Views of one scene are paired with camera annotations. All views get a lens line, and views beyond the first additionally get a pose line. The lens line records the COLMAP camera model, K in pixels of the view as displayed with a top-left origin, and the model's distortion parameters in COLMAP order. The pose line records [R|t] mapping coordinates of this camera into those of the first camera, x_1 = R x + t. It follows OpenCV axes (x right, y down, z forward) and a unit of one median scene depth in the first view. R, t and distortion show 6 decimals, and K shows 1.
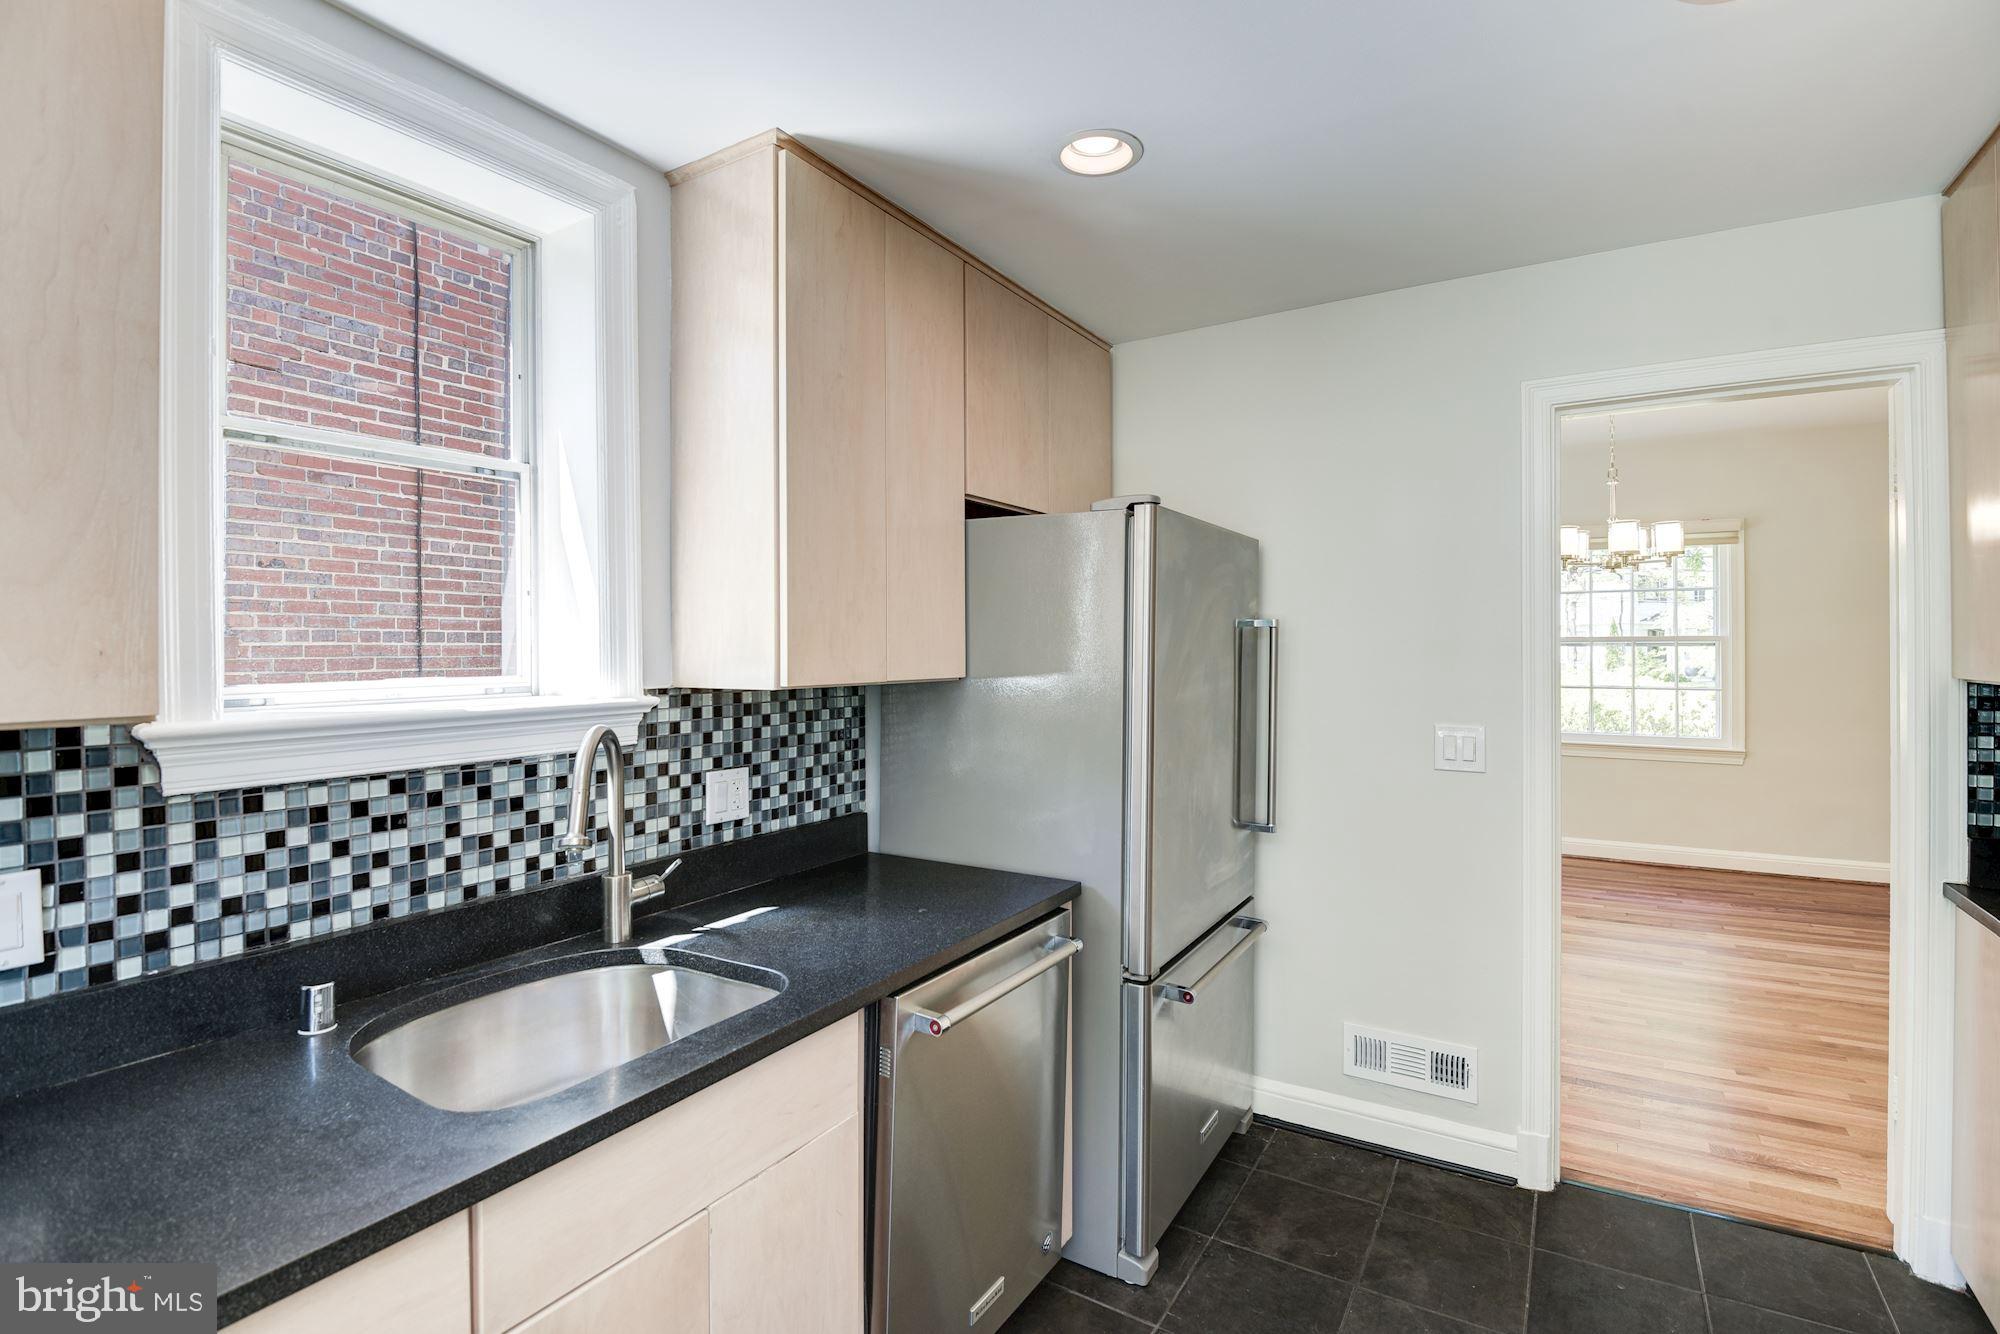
lens RADIAL K [[924.4, 0, 1015.9], [0, 924.4, 650.4], [0, 0, 1]] dist [-0.012948, -0.003374]
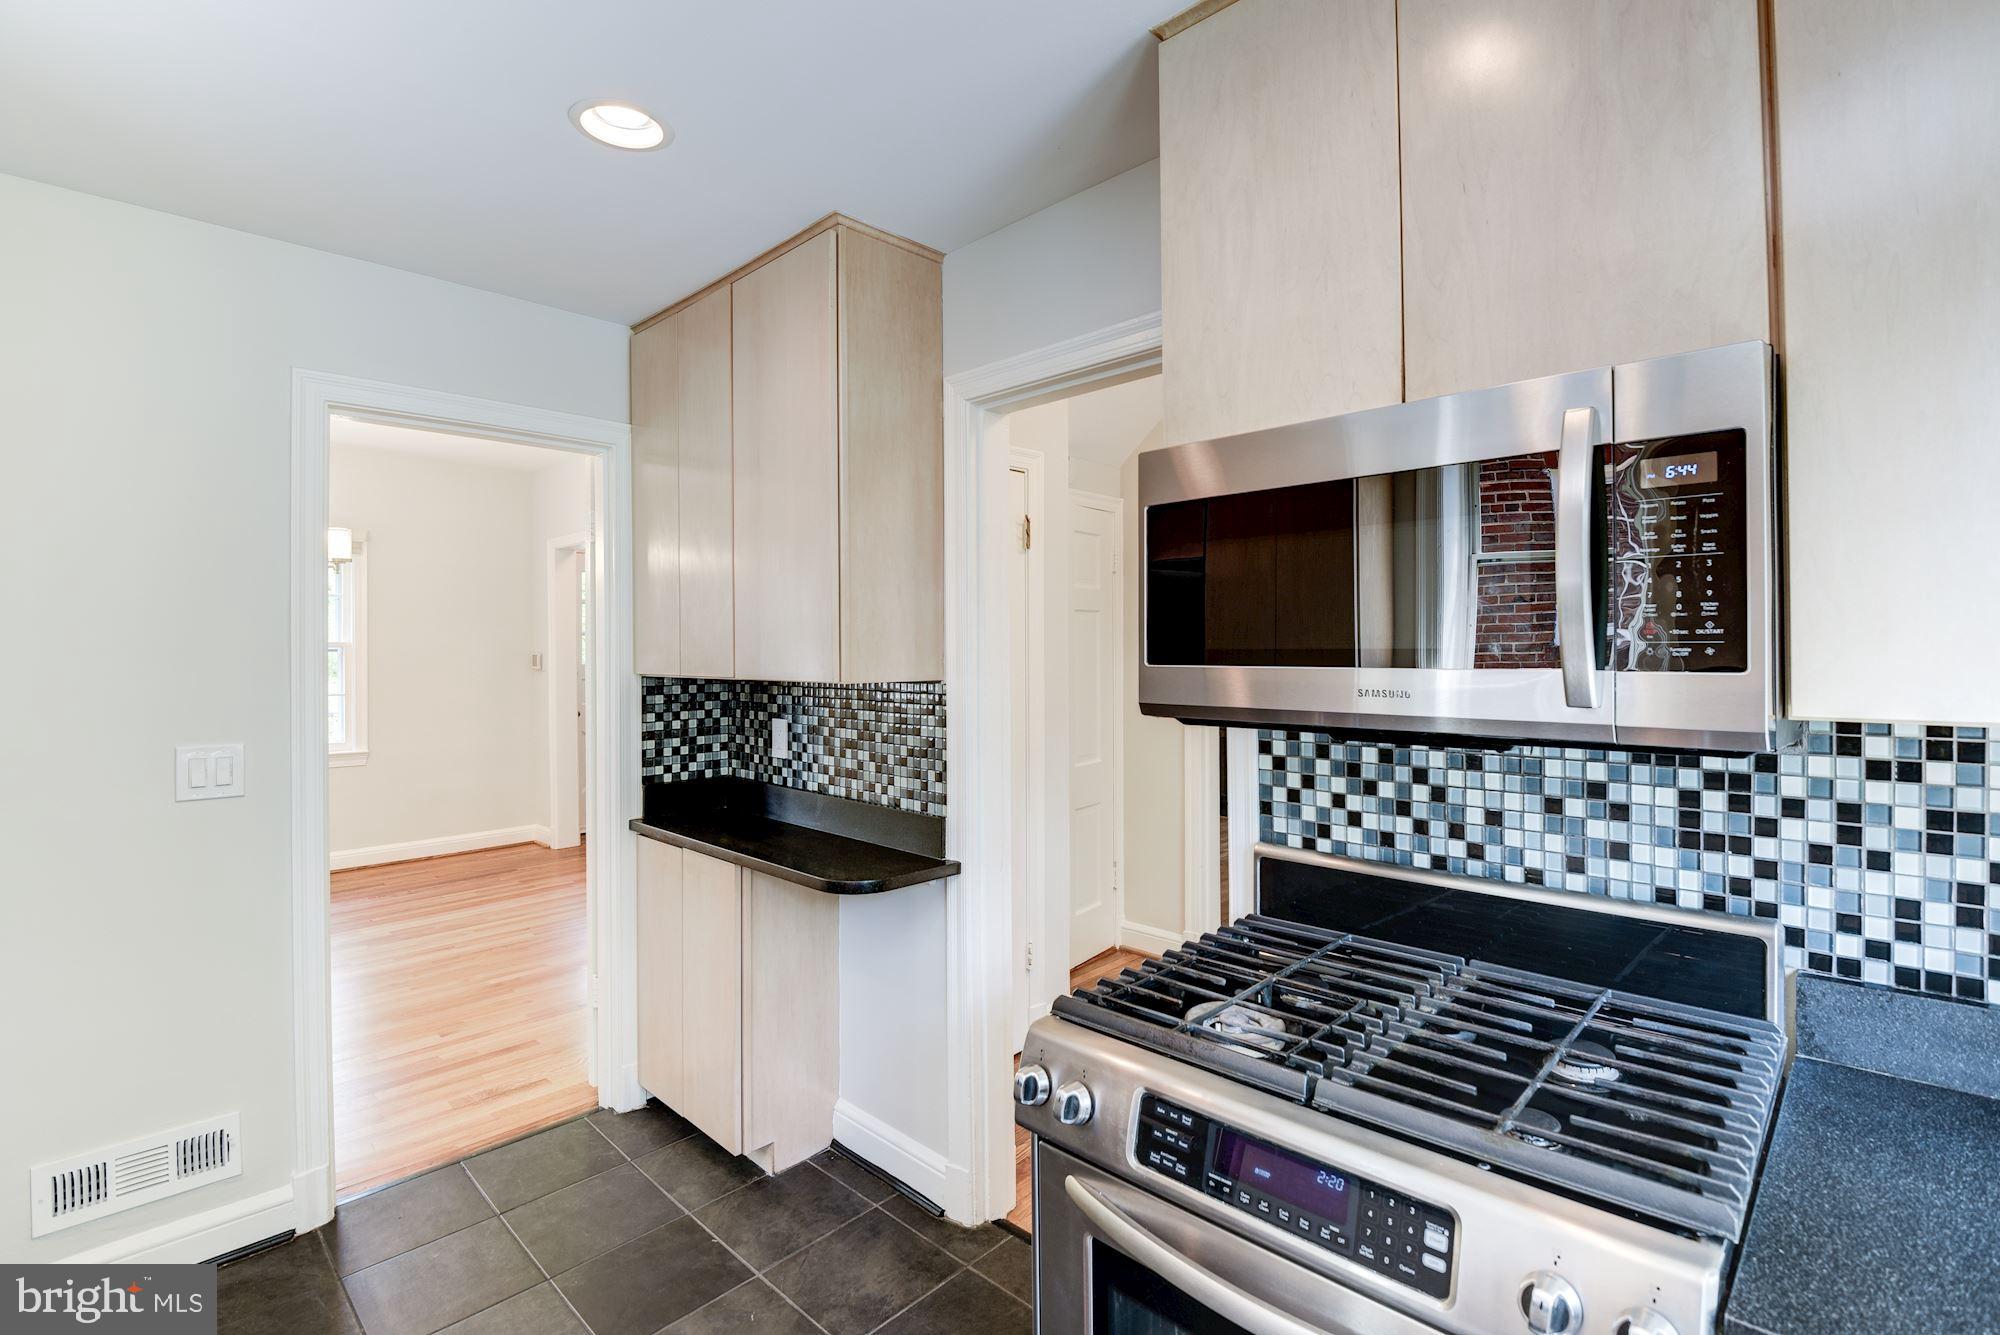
lens RADIAL K [[924.4, 0, 1017.1], [0, 924.4, 653.9], [0, 0, 1]] dist [-0.012948, -0.003374]
pose [[0.211866, -0.000393, 0.977299, -0.187581], [0.006790, 0.999976, -0.001070, 0.004374], [-0.977275, 0.006863, 0.211863, 0.090637]]
